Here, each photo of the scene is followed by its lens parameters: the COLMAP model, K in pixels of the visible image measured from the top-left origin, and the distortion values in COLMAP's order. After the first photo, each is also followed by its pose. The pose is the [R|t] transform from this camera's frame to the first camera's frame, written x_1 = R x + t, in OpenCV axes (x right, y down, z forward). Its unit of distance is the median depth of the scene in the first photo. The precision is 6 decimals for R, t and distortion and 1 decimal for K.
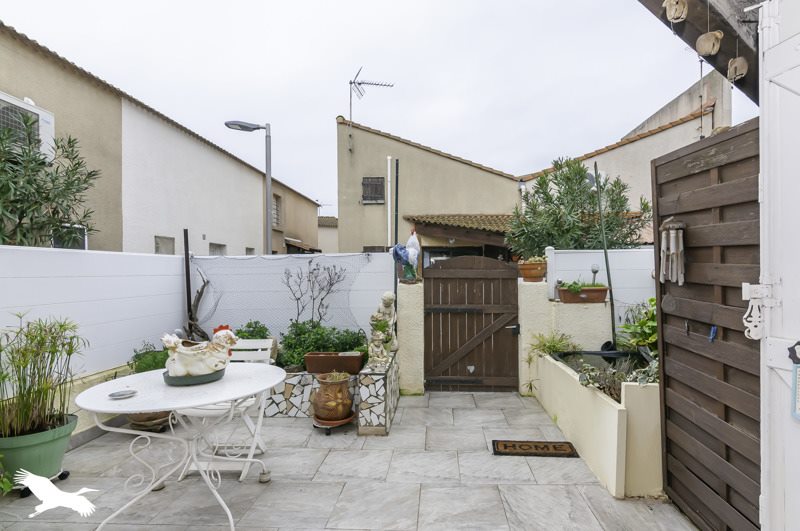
lens RADIAL K [[390.3, 0, 400.0], [0, 390.3, 265.5], [0, 0, 1]] dist [0.001913, 0.000037]
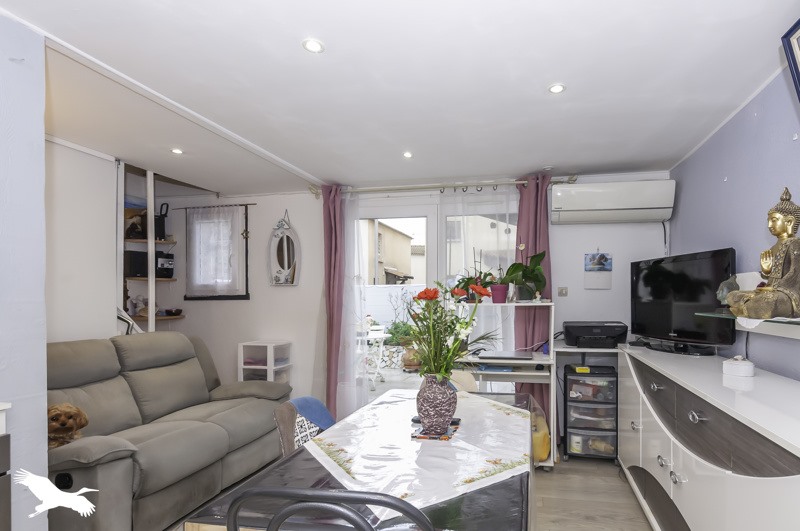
lens RADIAL K [[390.3, 0, 400.0], [0, 390.3, 265.5], [0, 0, 1]] dist [0.001913, 0.000037]
pose [[0.971572, -0.008805, -0.236580, 0.208233], [-0.005148, 0.998286, -0.058296, -0.014544], [0.236688, 0.057857, 0.969862, -0.843981]]
